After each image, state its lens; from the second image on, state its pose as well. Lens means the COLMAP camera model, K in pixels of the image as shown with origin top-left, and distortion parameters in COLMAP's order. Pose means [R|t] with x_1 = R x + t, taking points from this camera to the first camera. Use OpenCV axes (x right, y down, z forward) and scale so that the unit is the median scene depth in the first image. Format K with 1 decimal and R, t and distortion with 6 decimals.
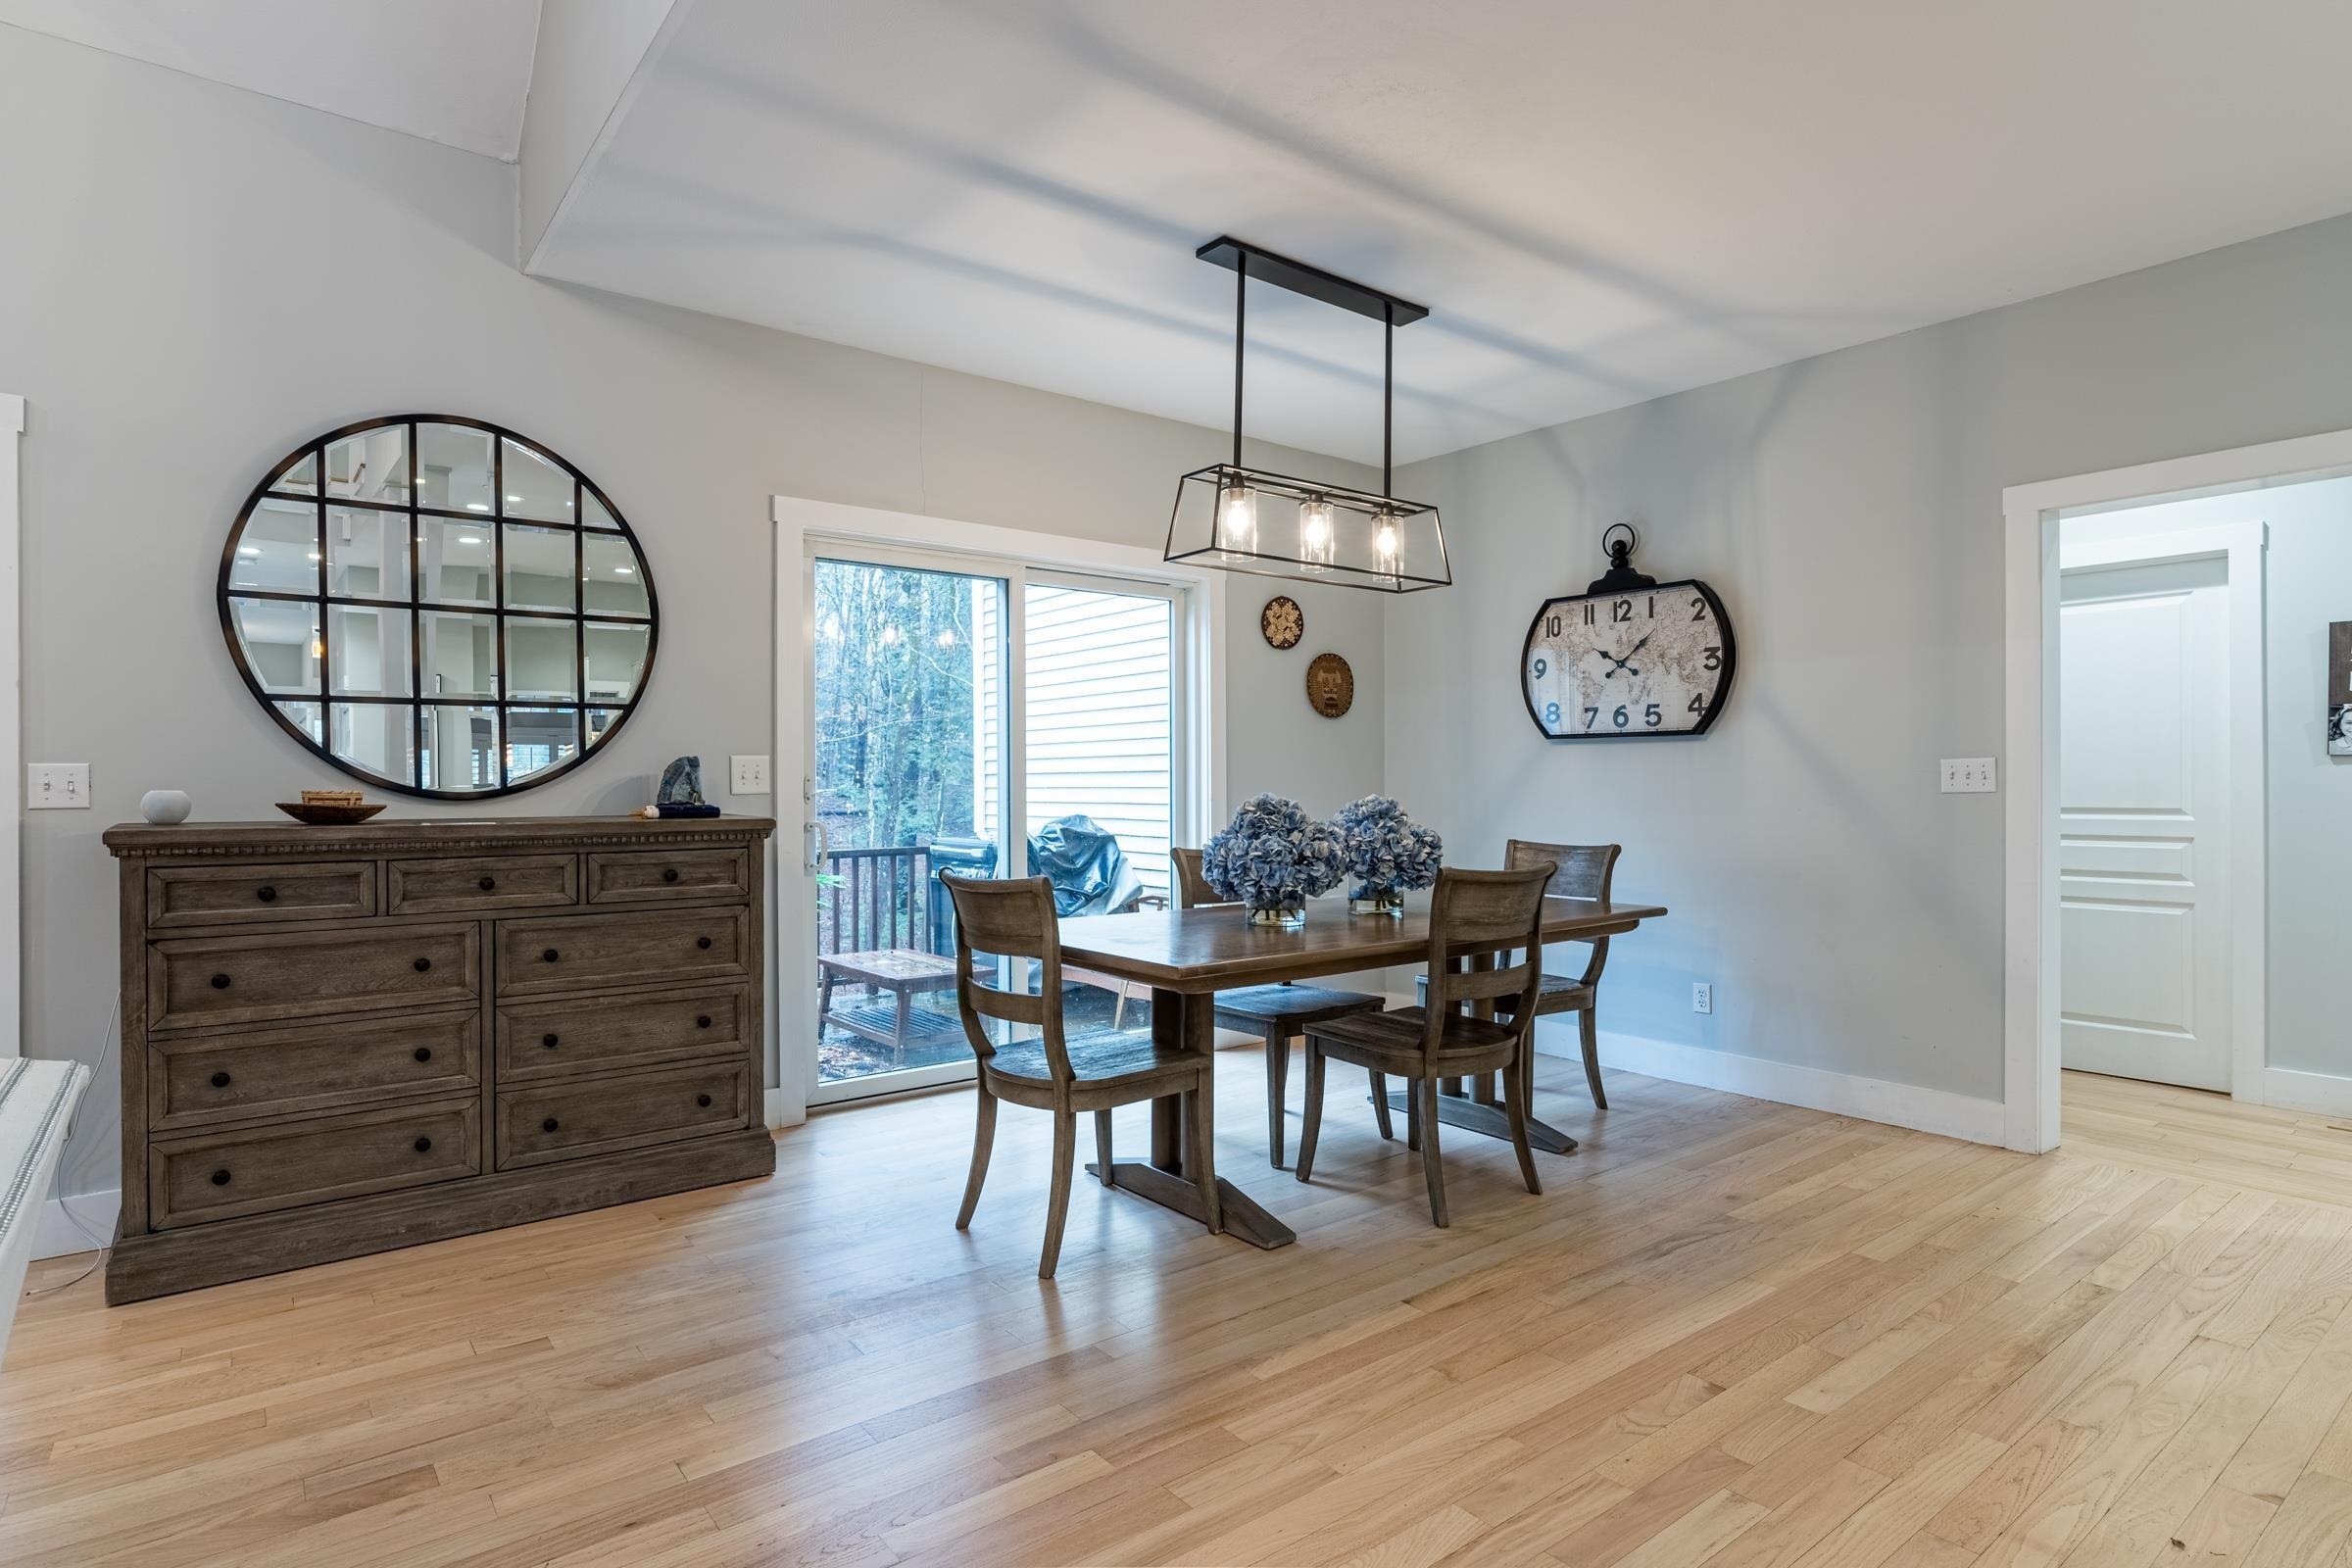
lens RADIAL K [[1218.0, 0, 1177.5], [0, 1218.0, 795.0], [0, 0, 1]] dist [-0.003903, 0.001033]
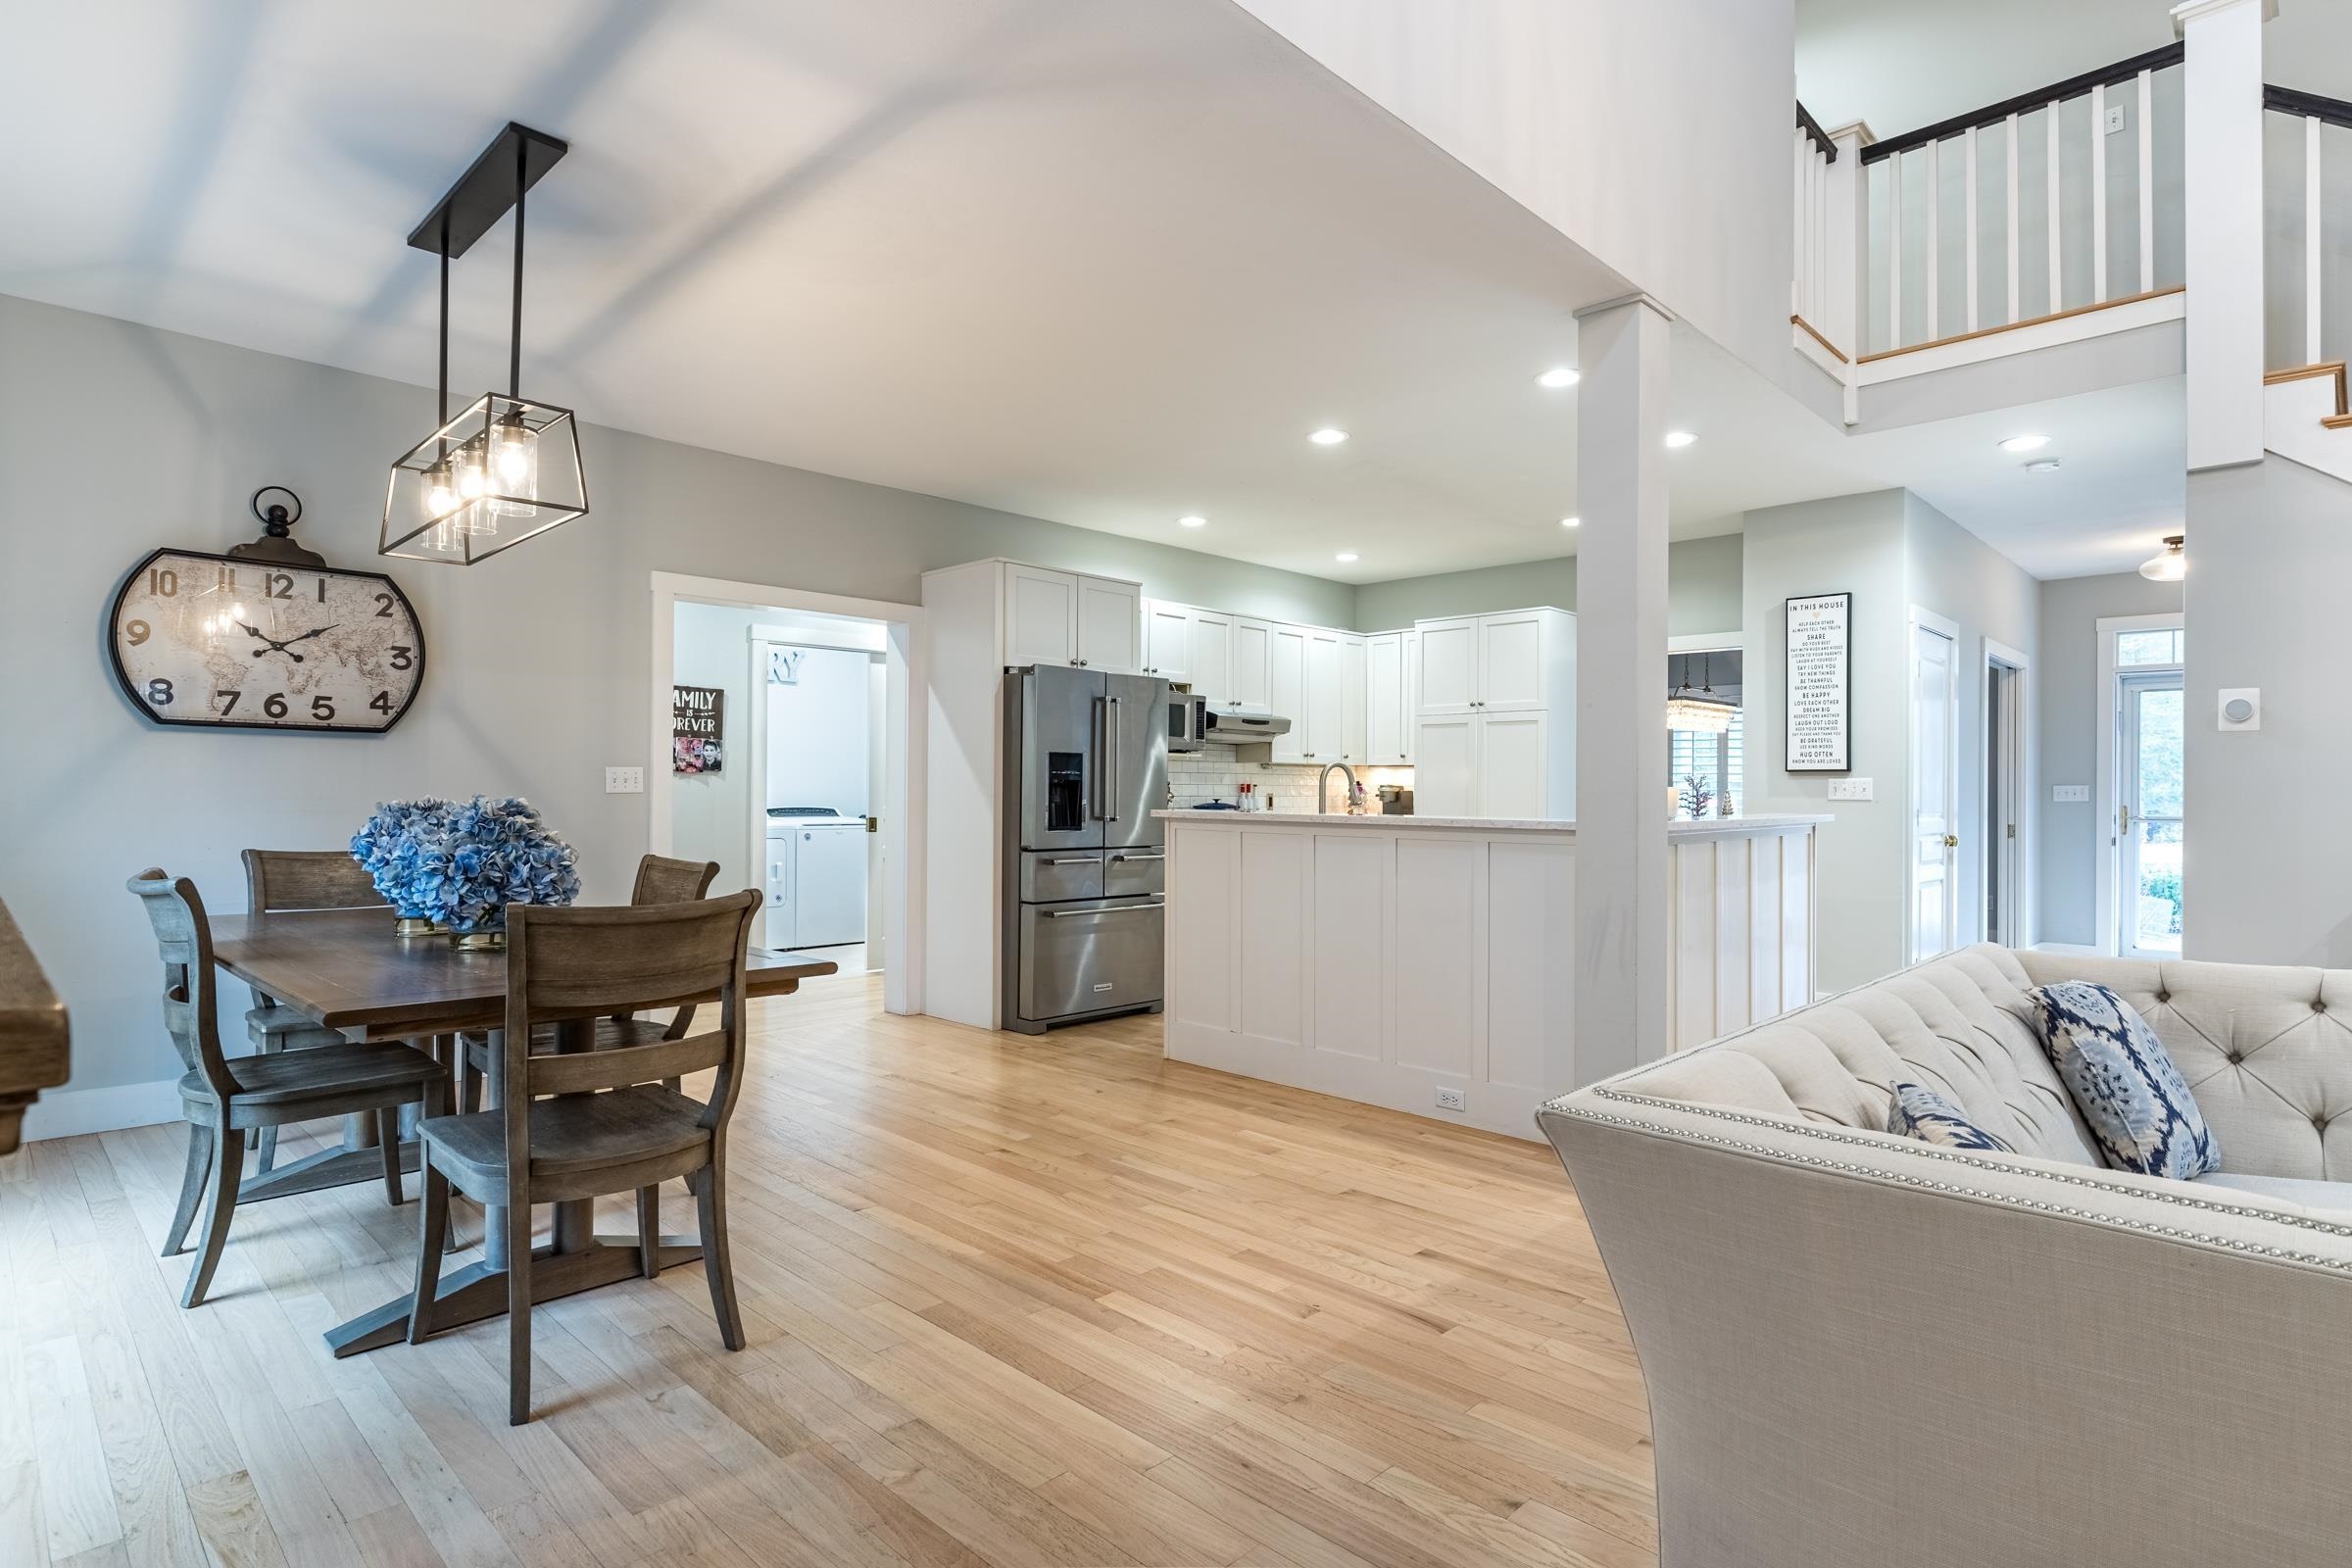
lens RADIAL K [[1218.0, 0, 1181.5], [0, 1218.0, 780.1], [0, 0, 1]] dist [-0.003903, 0.001033]
pose [[-0.137965, 0.011377, 0.990372, -1.228495], [0.000616, 0.999935, -0.011401, -0.000472], [-0.990437, -0.000963, -0.137963, 0.972368]]
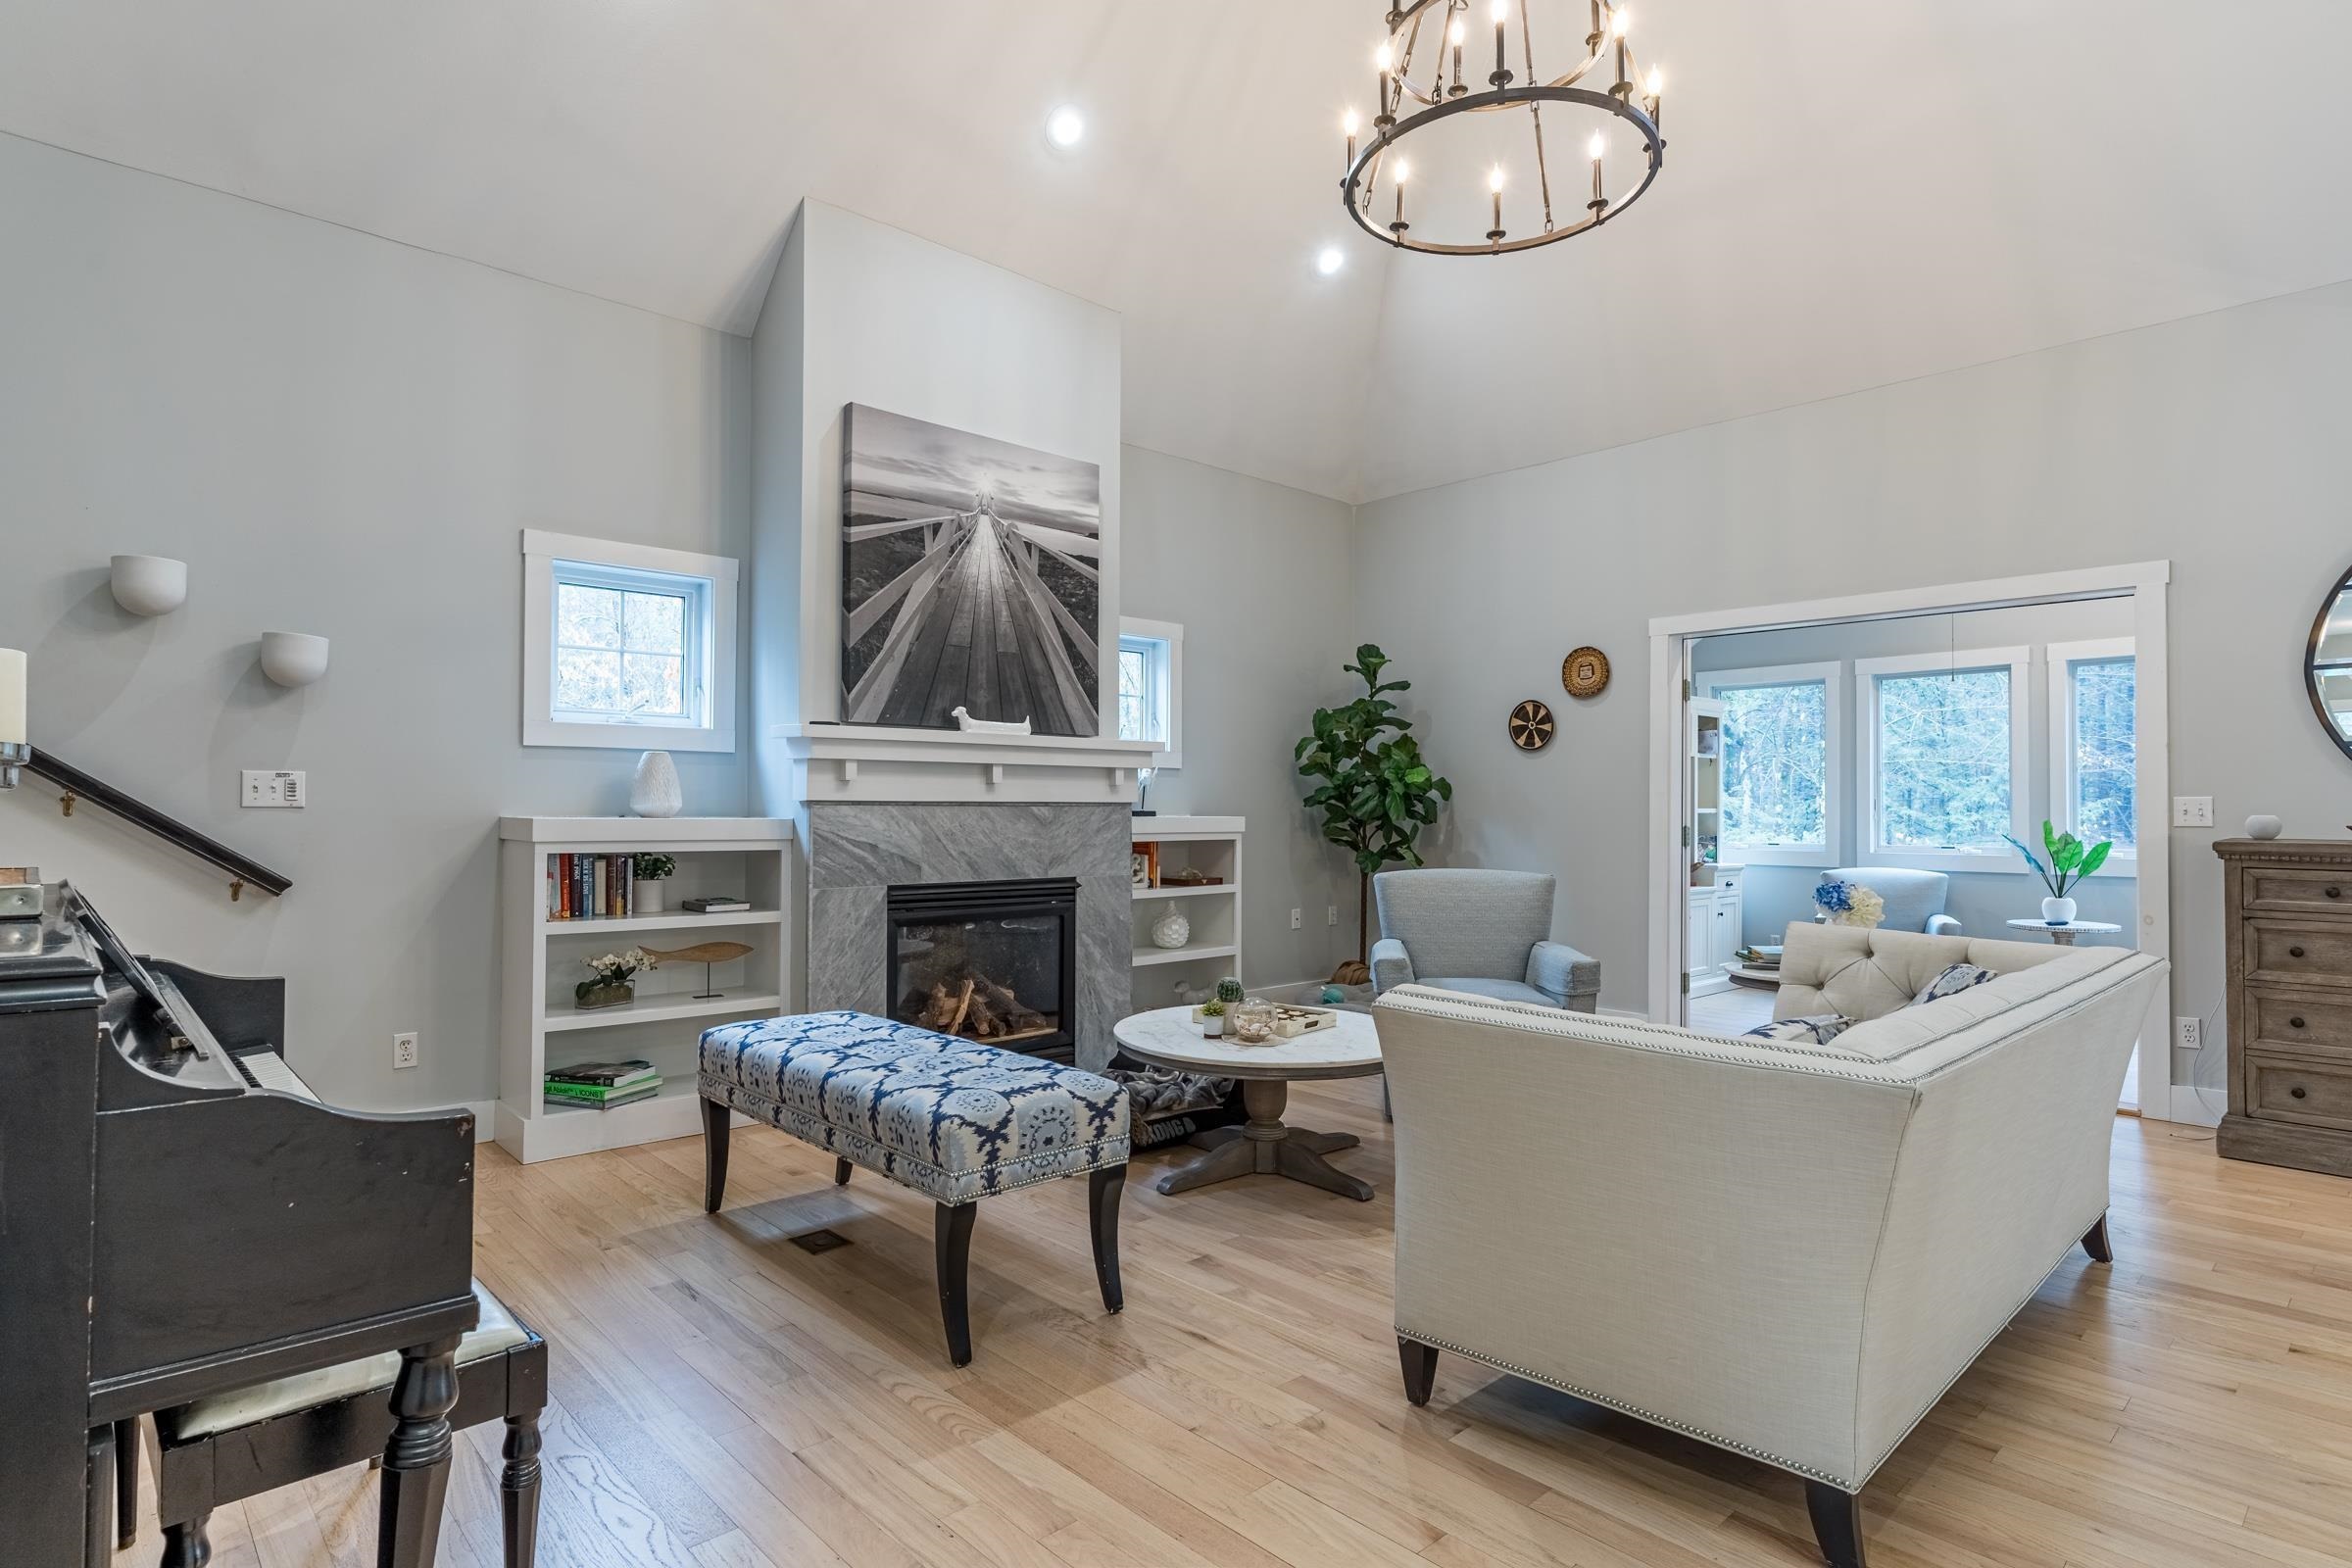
lens RADIAL K [[1218.0, 0, 1171.4], [0, 1218.0, 786.5], [0, 0, 1]] dist [-0.003903, 0.001033]
pose [[0.098252, -0.014618, -0.995054, 0.419777], [-0.009162, 0.999836, -0.015593, -0.003500], [0.995119, 0.010649, 0.098102, -0.375772]]
